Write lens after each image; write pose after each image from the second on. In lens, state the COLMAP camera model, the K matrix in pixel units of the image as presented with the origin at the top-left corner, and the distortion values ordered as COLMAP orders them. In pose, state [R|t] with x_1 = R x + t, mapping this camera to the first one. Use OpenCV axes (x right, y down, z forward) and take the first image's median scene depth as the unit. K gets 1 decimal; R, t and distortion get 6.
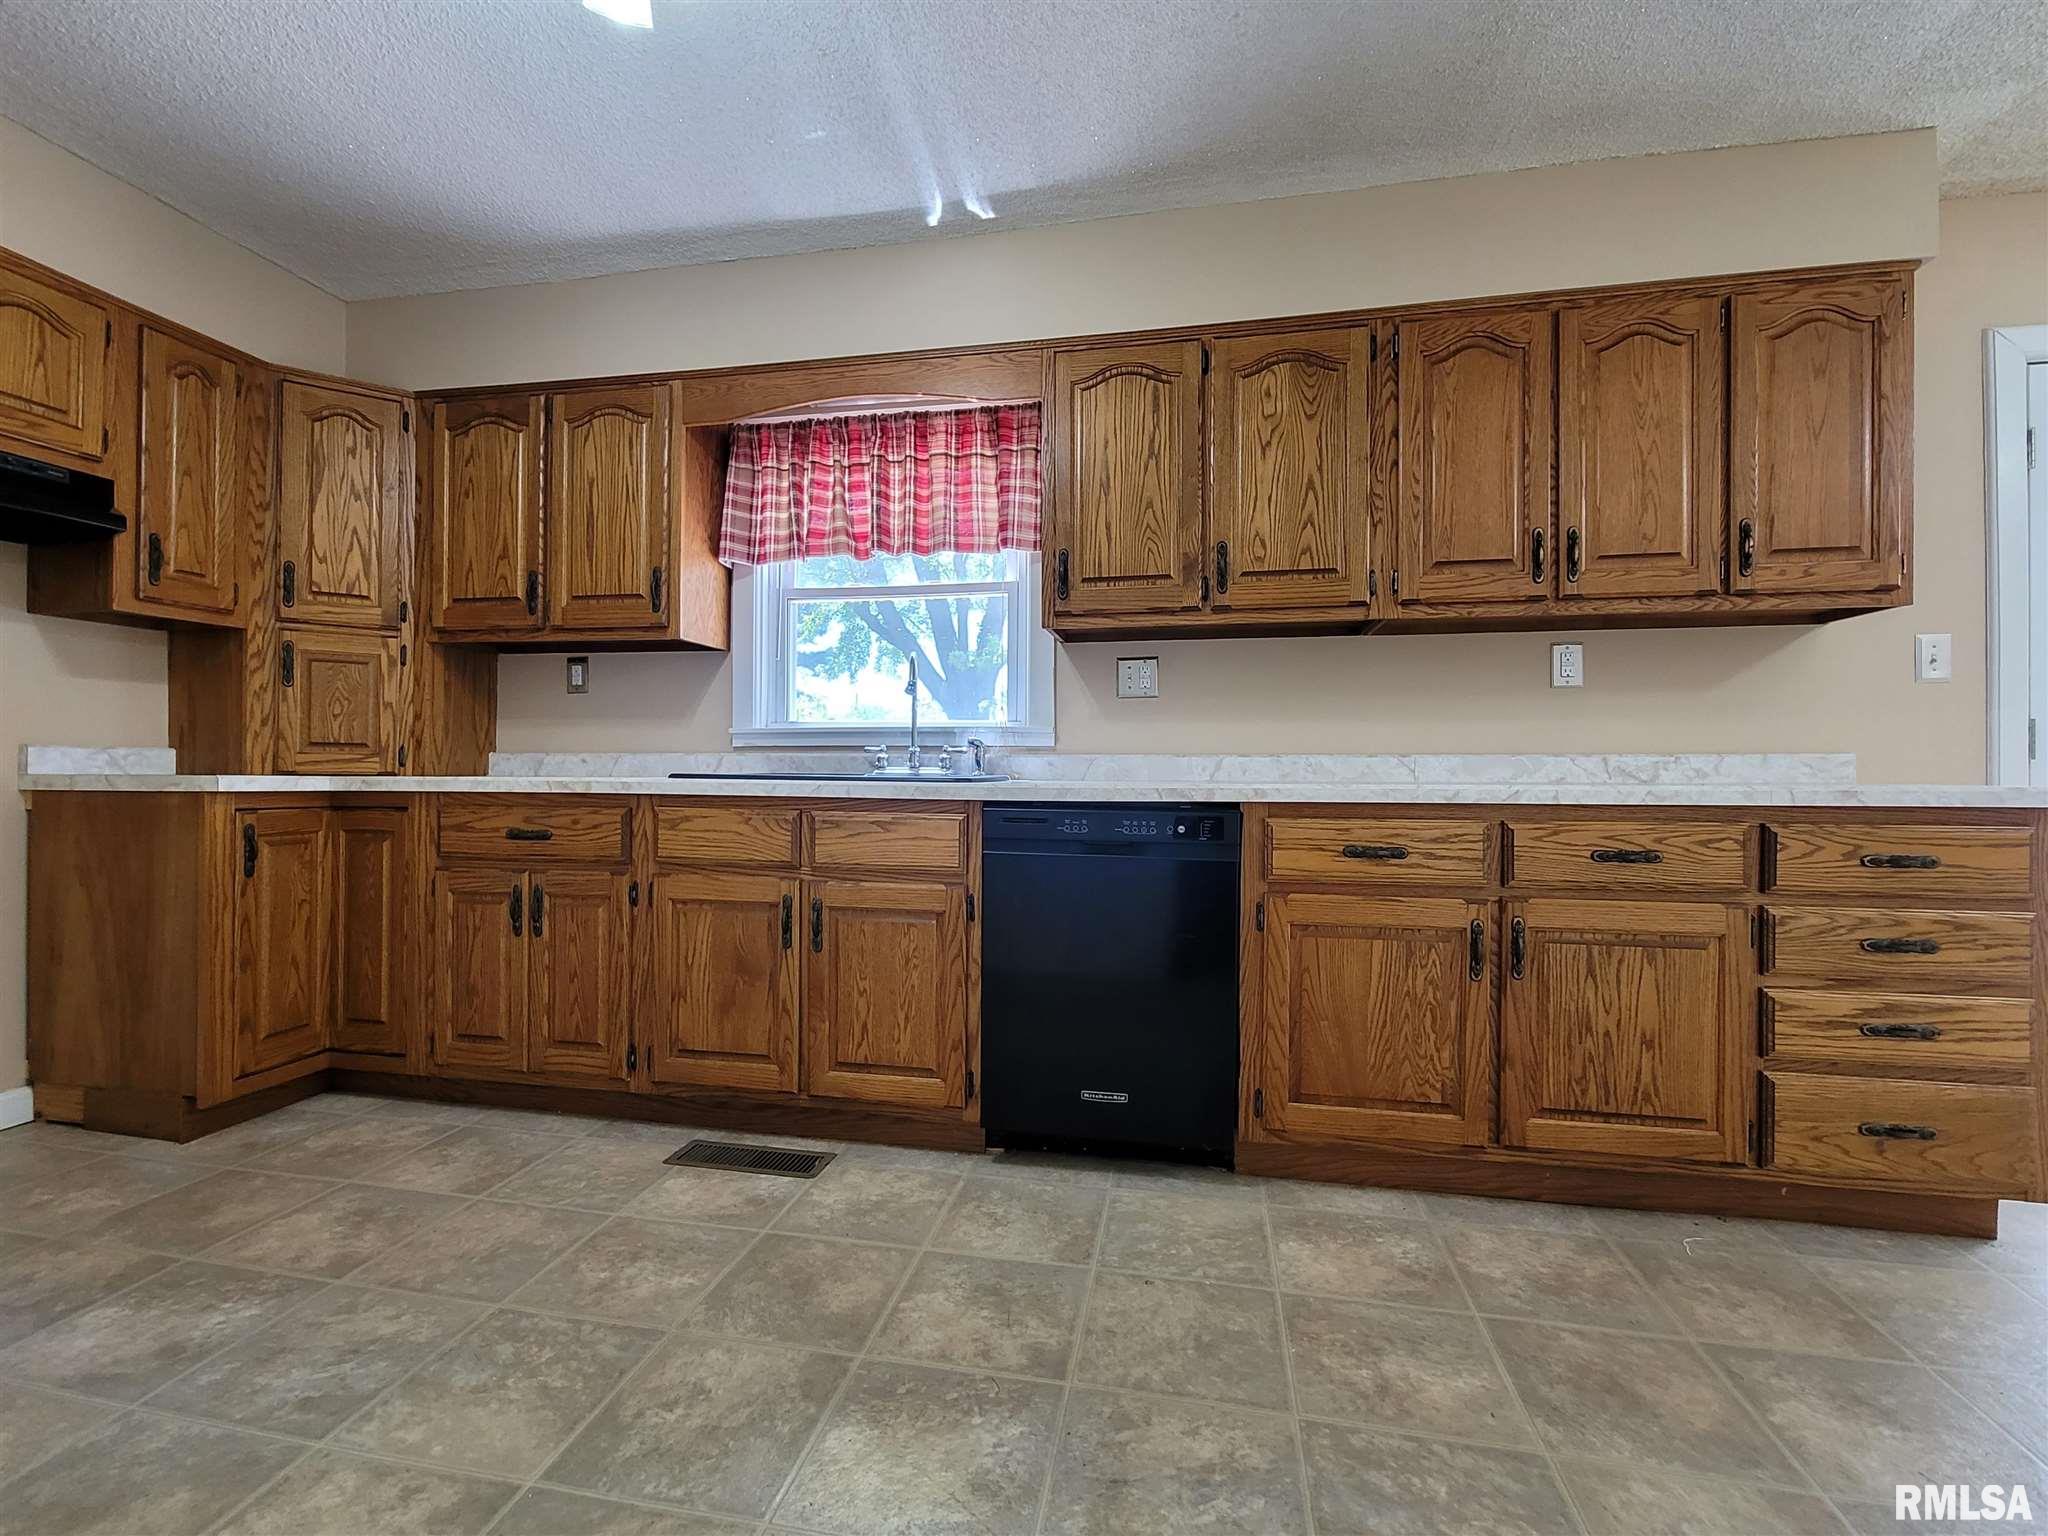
lens RADIAL K [[907.6, 0, 1024.8], [0, 907.6, 770.9], [0, 0, 1]] dist [0.002592, -0.002707]
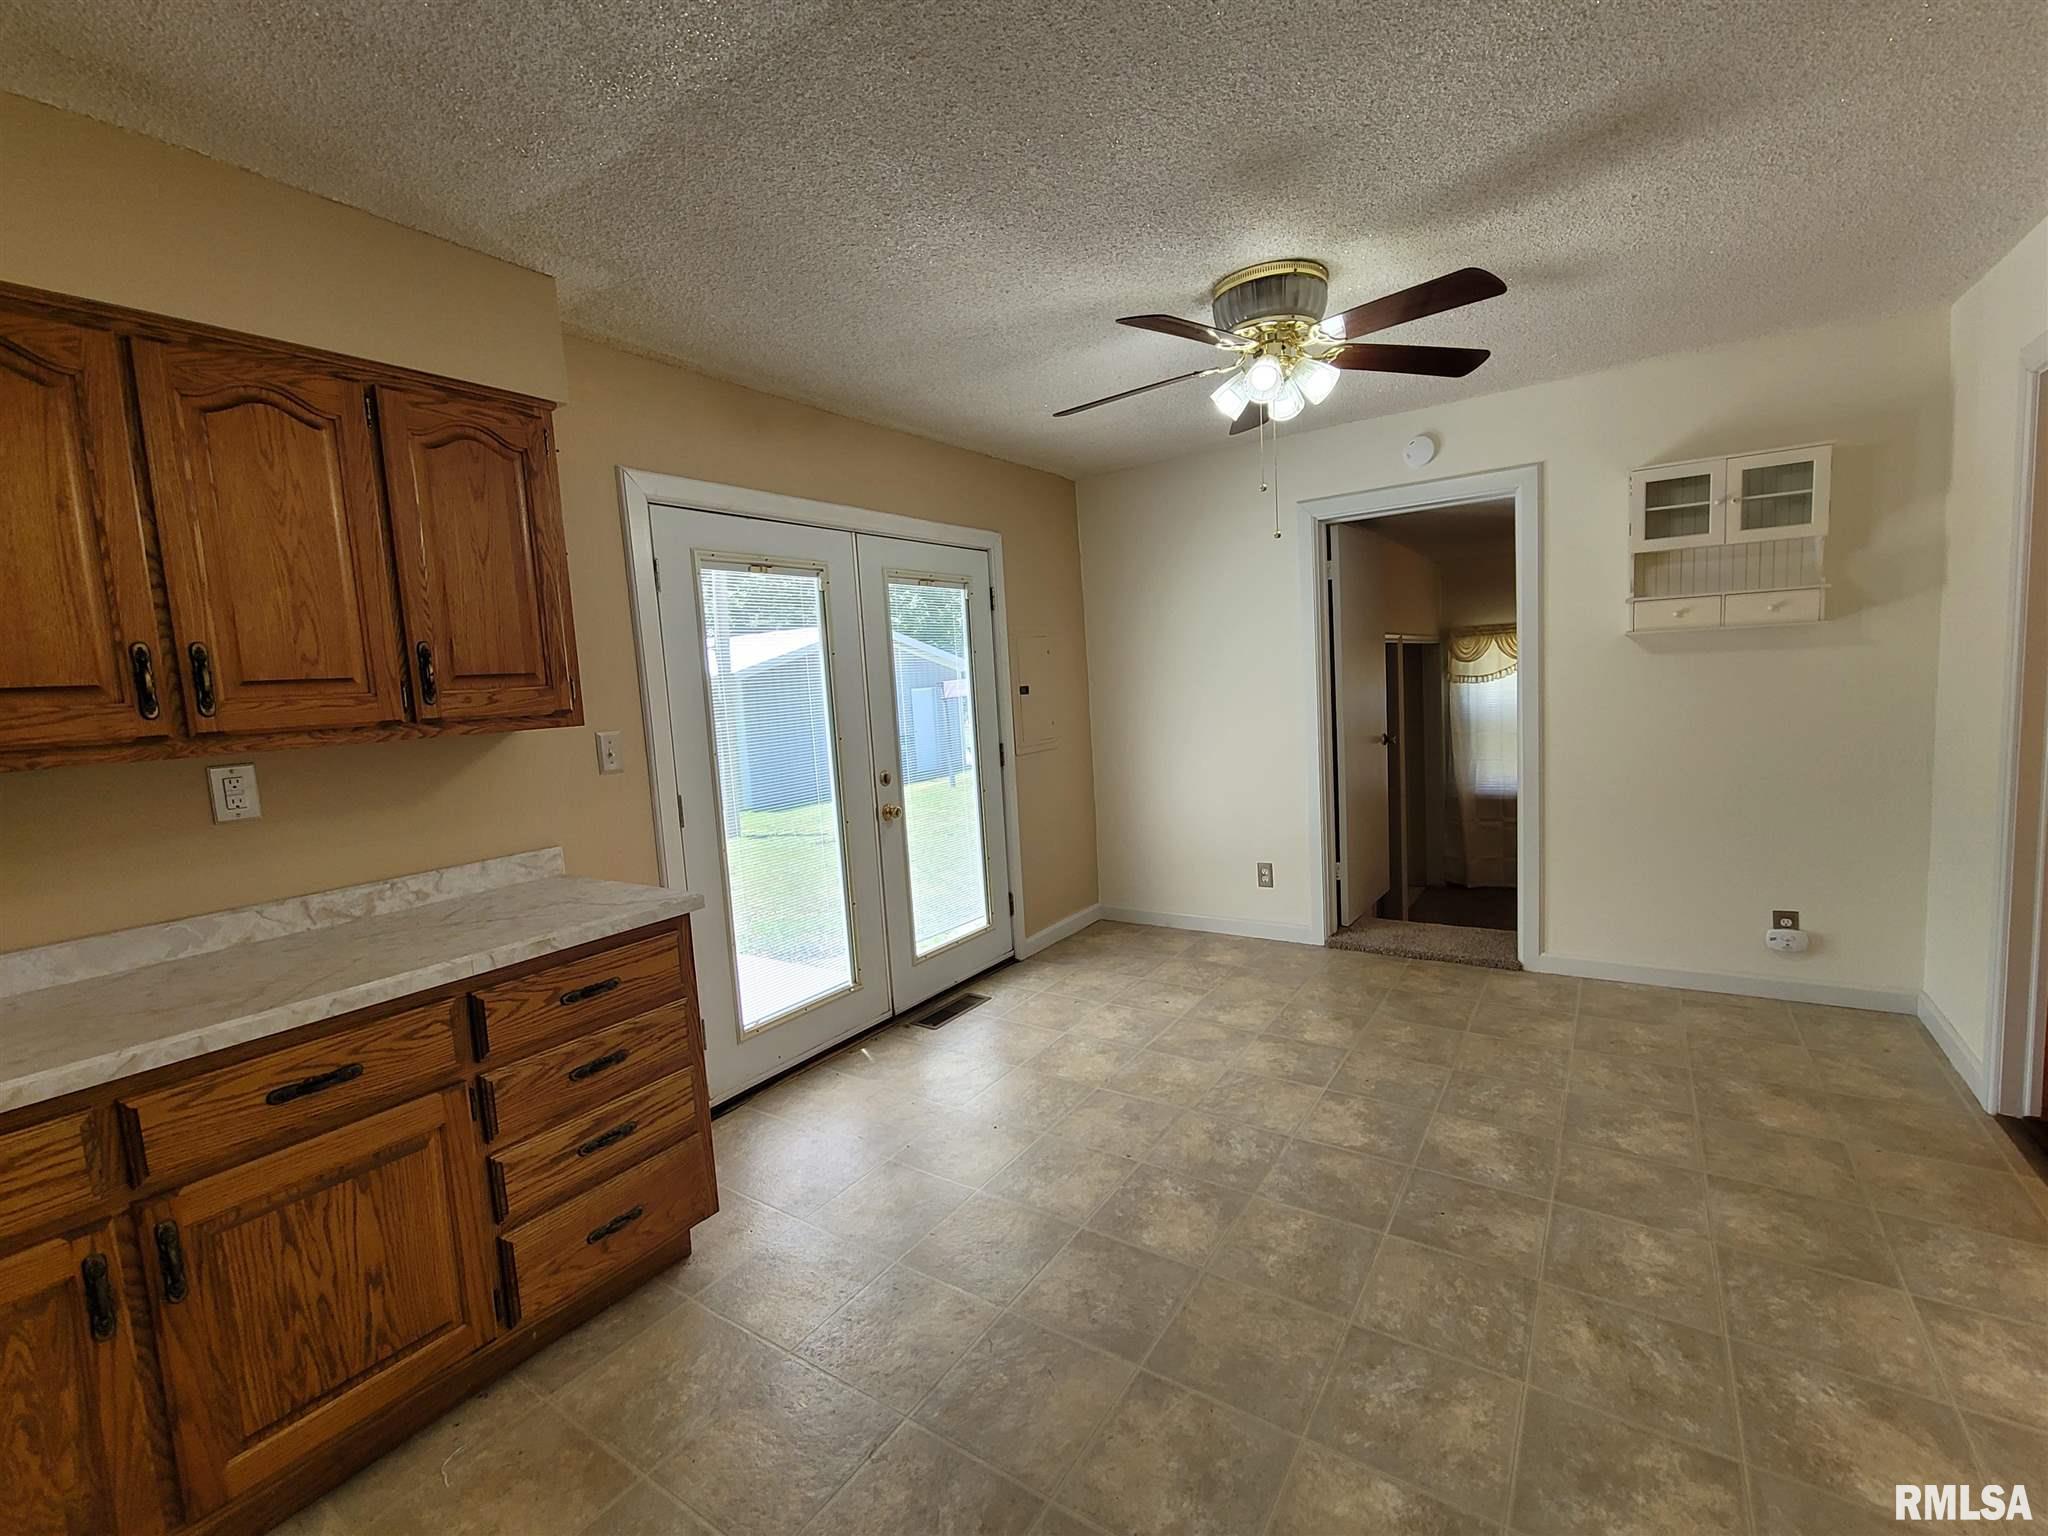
lens RADIAL K [[891.8, 0, 1026.8], [0, 891.8, 770.1], [0, 0, 1]] dist [0.000542, -0.001129]
pose [[0.384557, -0.120812, 0.915161, 0.177308], [0.057969, 0.992603, 0.106676, -0.200573], [-0.921279, 0.012028, 0.388716, 0.080792]]
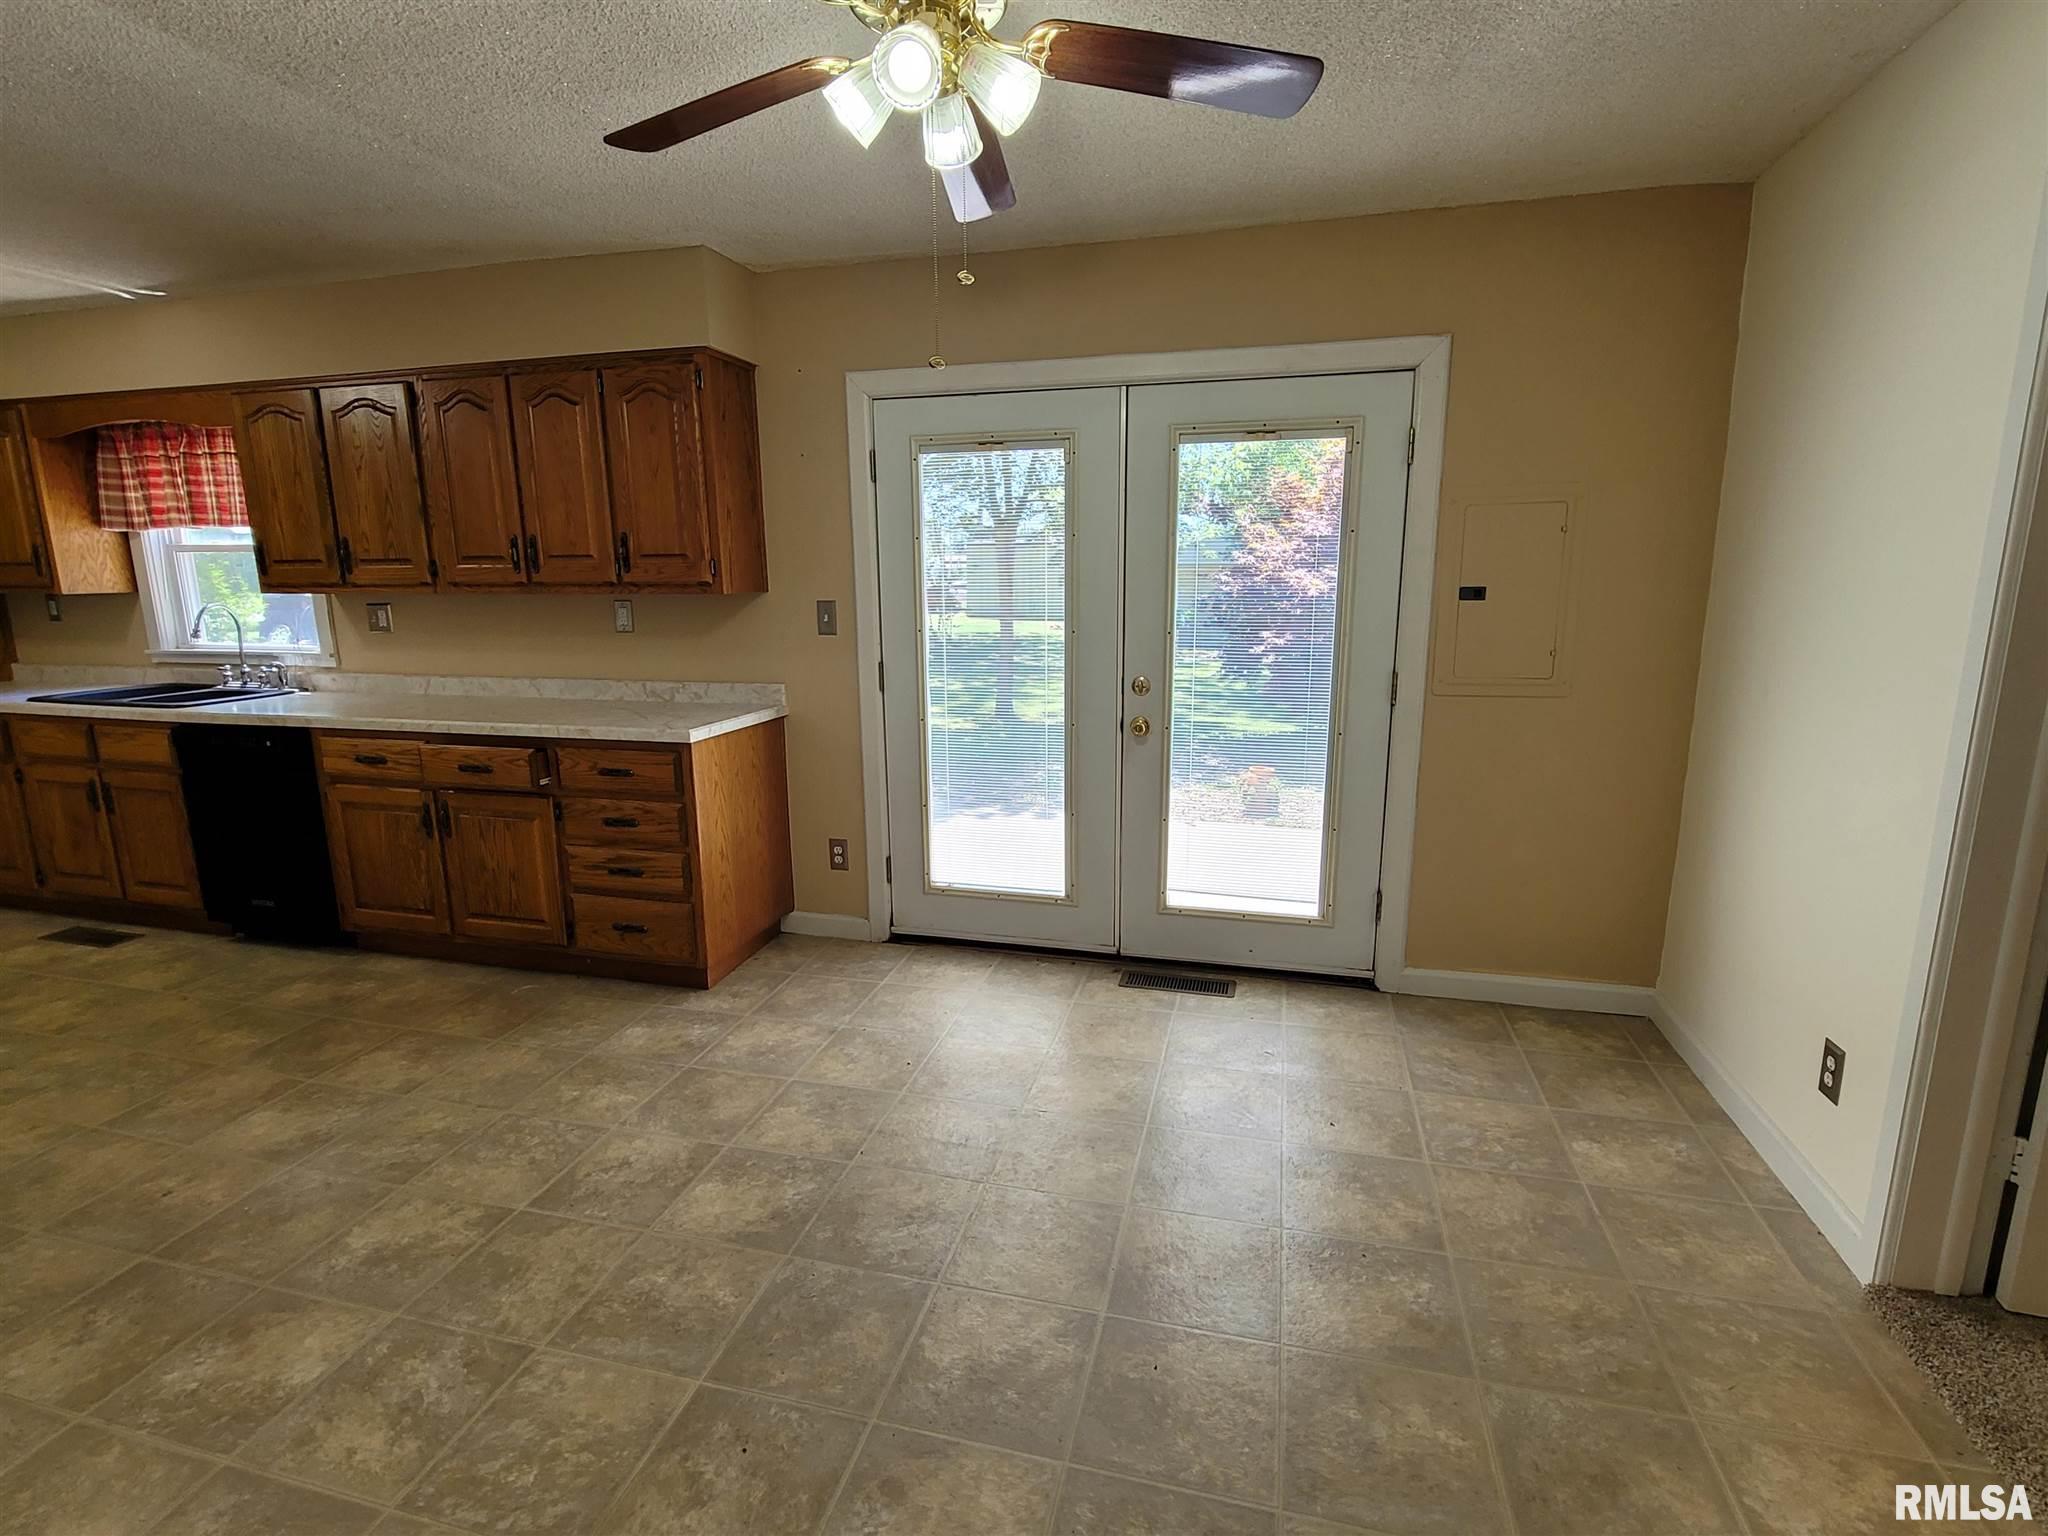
lens RADIAL K [[974.3, 0, 1026.2], [0, 974.3, 771.6], [0, 0, 1]] dist [0.000690, -0.002329]
pose [[0.997982, 0.003688, -0.063385, 1.476837], [0.009321, 0.978983, 0.203726, -0.205266], [0.062804, -0.203906, 0.976974, -0.545190]]
